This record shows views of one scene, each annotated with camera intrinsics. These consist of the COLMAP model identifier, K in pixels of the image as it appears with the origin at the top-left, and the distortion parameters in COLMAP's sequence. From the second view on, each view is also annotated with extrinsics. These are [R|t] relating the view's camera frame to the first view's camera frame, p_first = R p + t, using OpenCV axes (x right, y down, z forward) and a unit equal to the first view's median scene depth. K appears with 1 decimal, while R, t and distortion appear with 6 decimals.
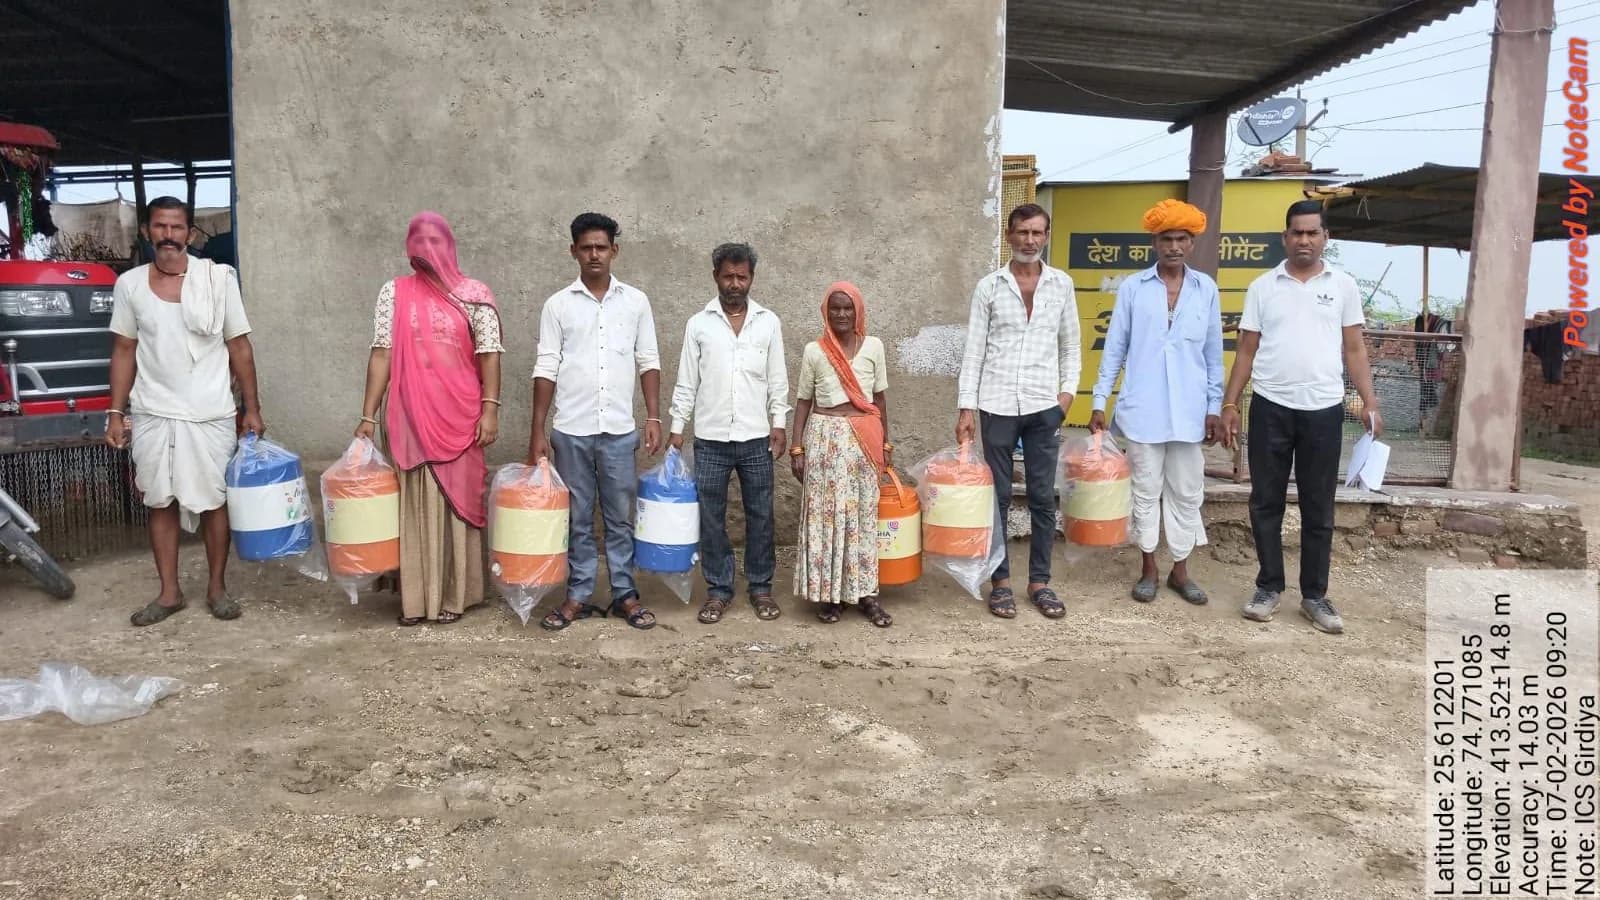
lens RADIAL K [[1095.7, 0, 799.1], [0, 1095.7, 428.4], [0, 0, 1]] dist [0.008128, -0.029294]
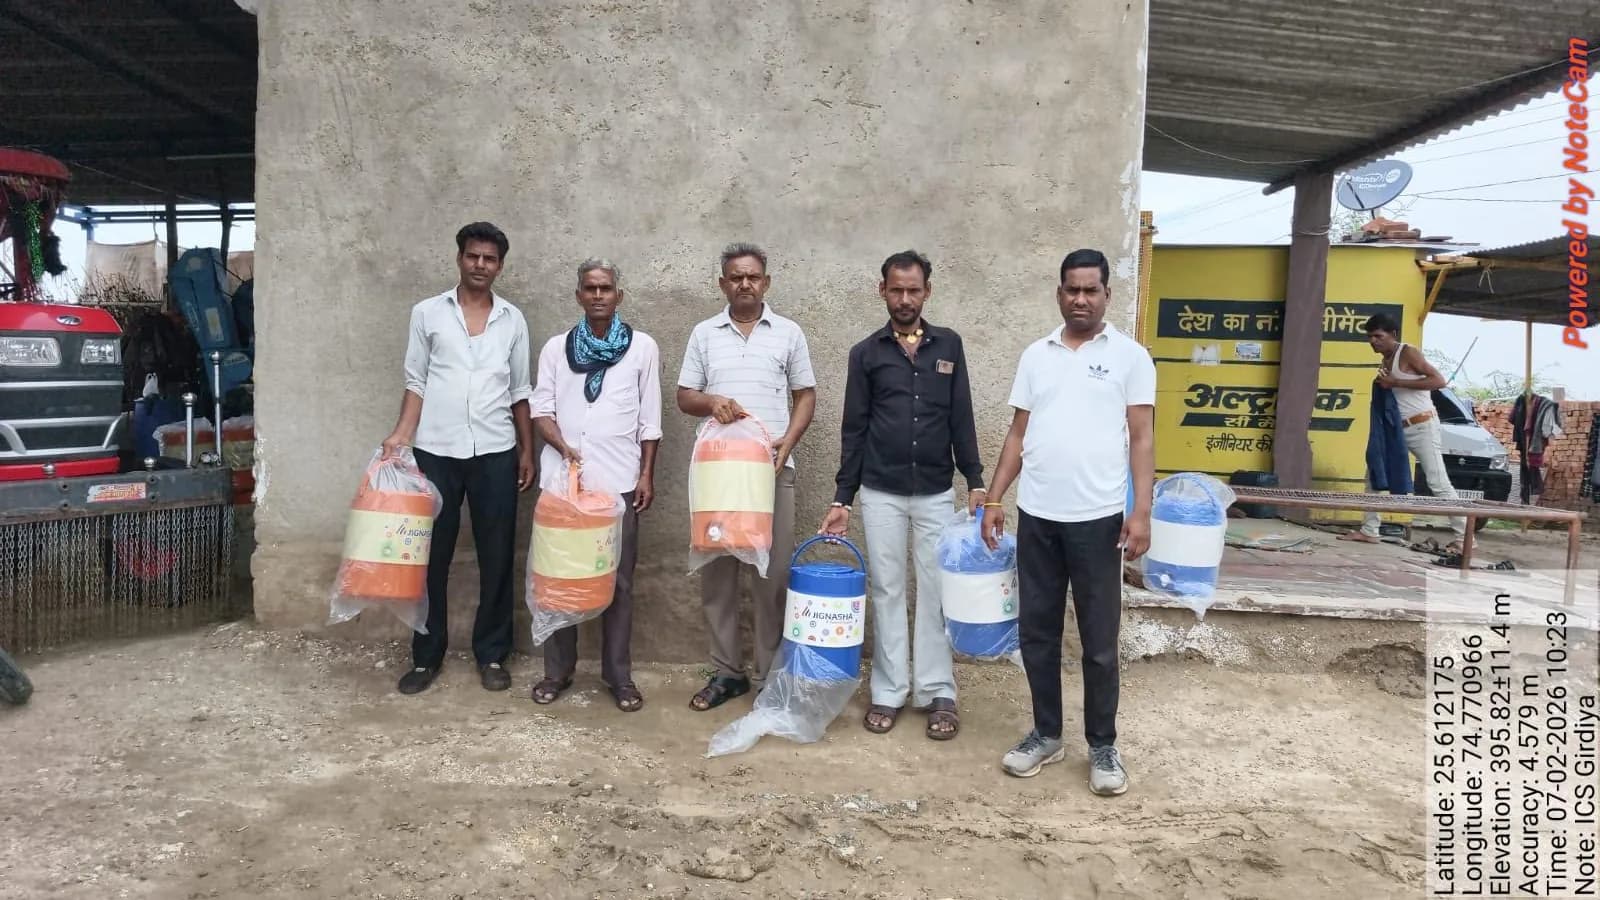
lens RADIAL K [[1095.7, 0, 797.5], [0, 1095.7, 427.9], [0, 0, 1]] dist [0.008128, -0.029294]
pose [[0.999193, 0.027593, -0.029192, -0.052203], [-0.029081, 0.998231, -0.051852, -0.025854], [0.027710, 0.052659, 0.998228, 0.148858]]
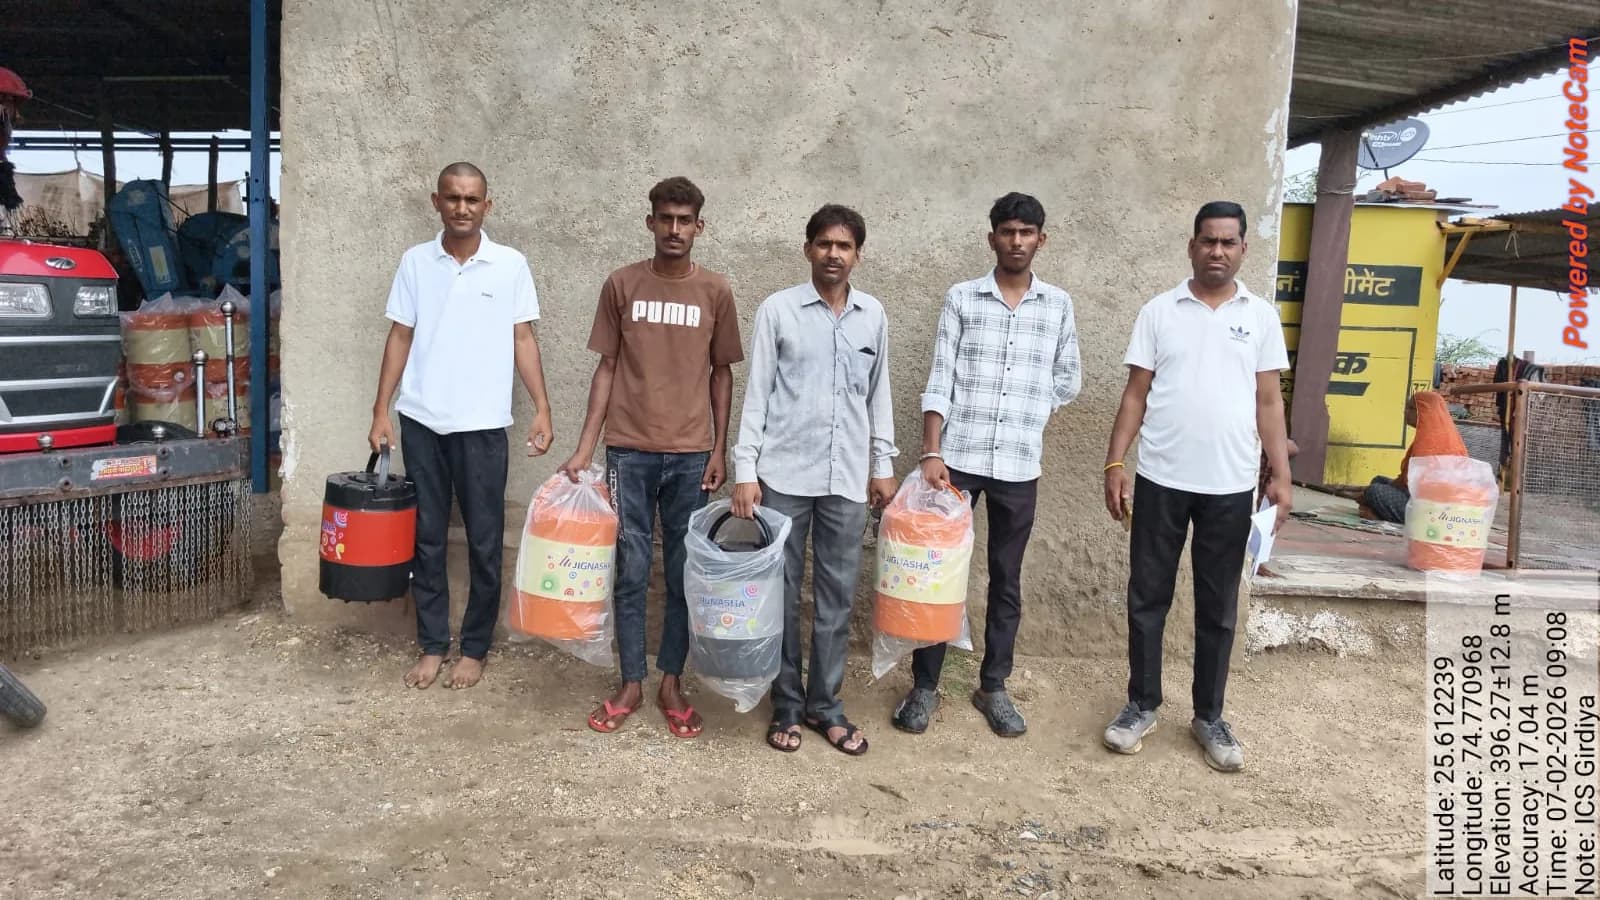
lens RADIAL K [[1095.7, 0, 792.0], [0, 1095.7, 427.5], [0, 0, 1]] dist [0.008128, -0.029294]
pose [[0.998577, 0.037351, 0.038052, -0.186951], [-0.037102, 0.999285, -0.007240, -0.041687], [-0.038296, 0.005818, 0.999250, 0.240355]]
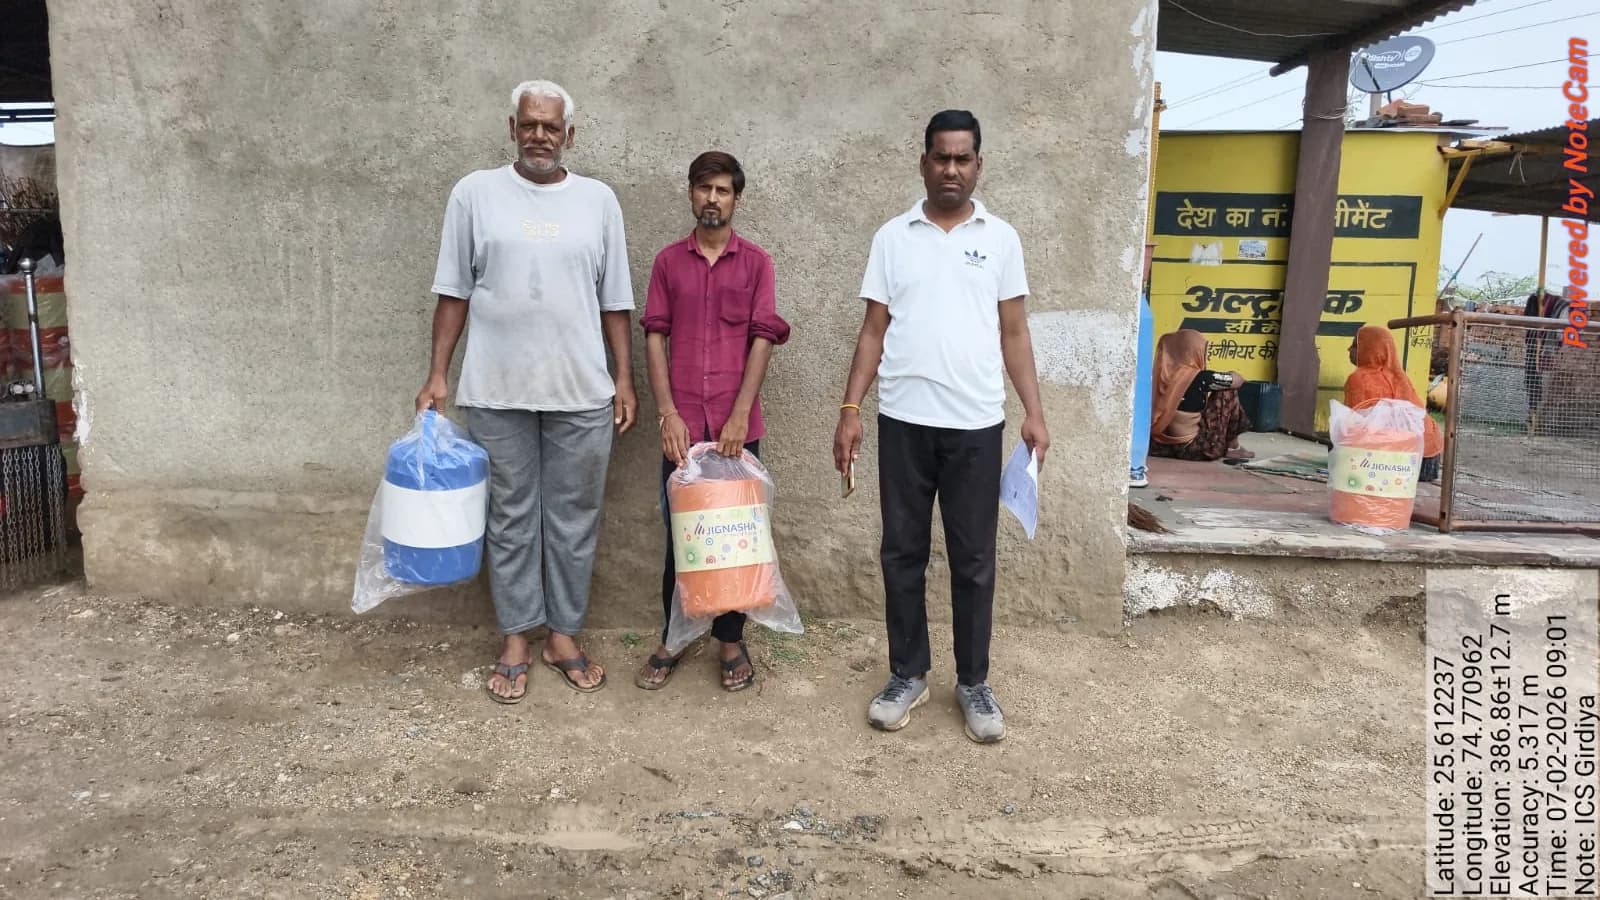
lens RADIAL K [[1095.7, 0, 794.6], [0, 1095.7, 426.7], [0, 0, 1]] dist [0.008128, -0.029294]
pose [[0.999771, 0.017695, -0.012056, -0.029412], [-0.017312, 0.999364, 0.031173, -0.040240], [0.012599, -0.030957, 0.999441, 0.302647]]
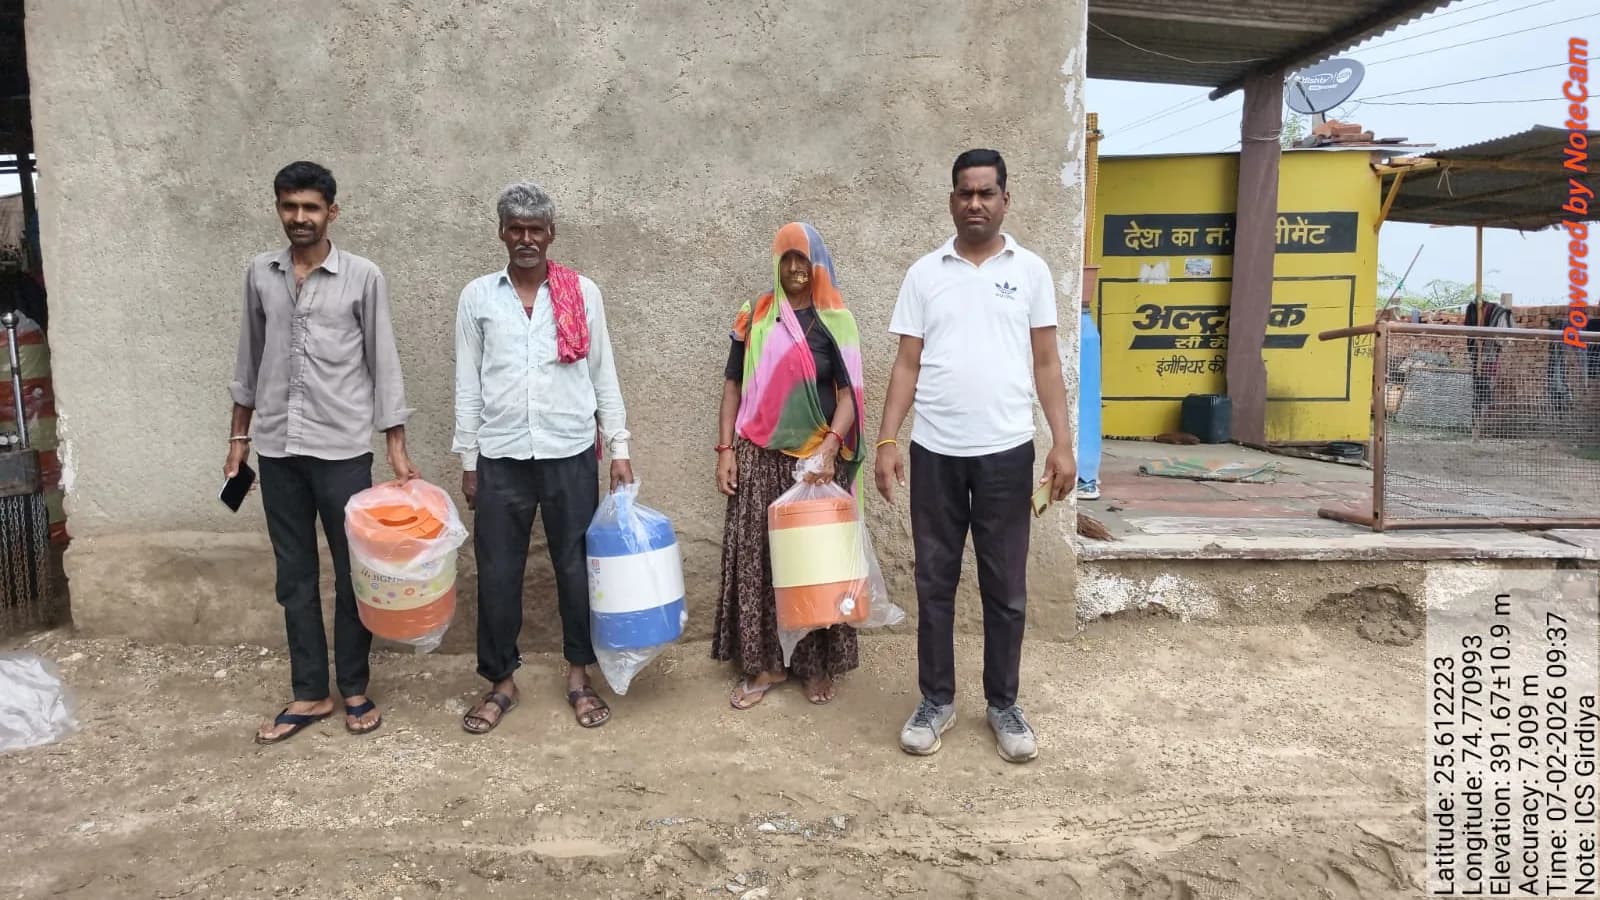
lens RADIAL K [[1095.7, 0, 795.1], [0, 1095.7, 427.0], [0, 0, 1]] dist [0.008128, -0.029294]
pose [[0.999764, -0.014912, 0.015818, -0.024823], [0.014808, 0.999868, 0.006679, -0.039347], [-0.015915, -0.006443, 0.999853, 0.266969]]
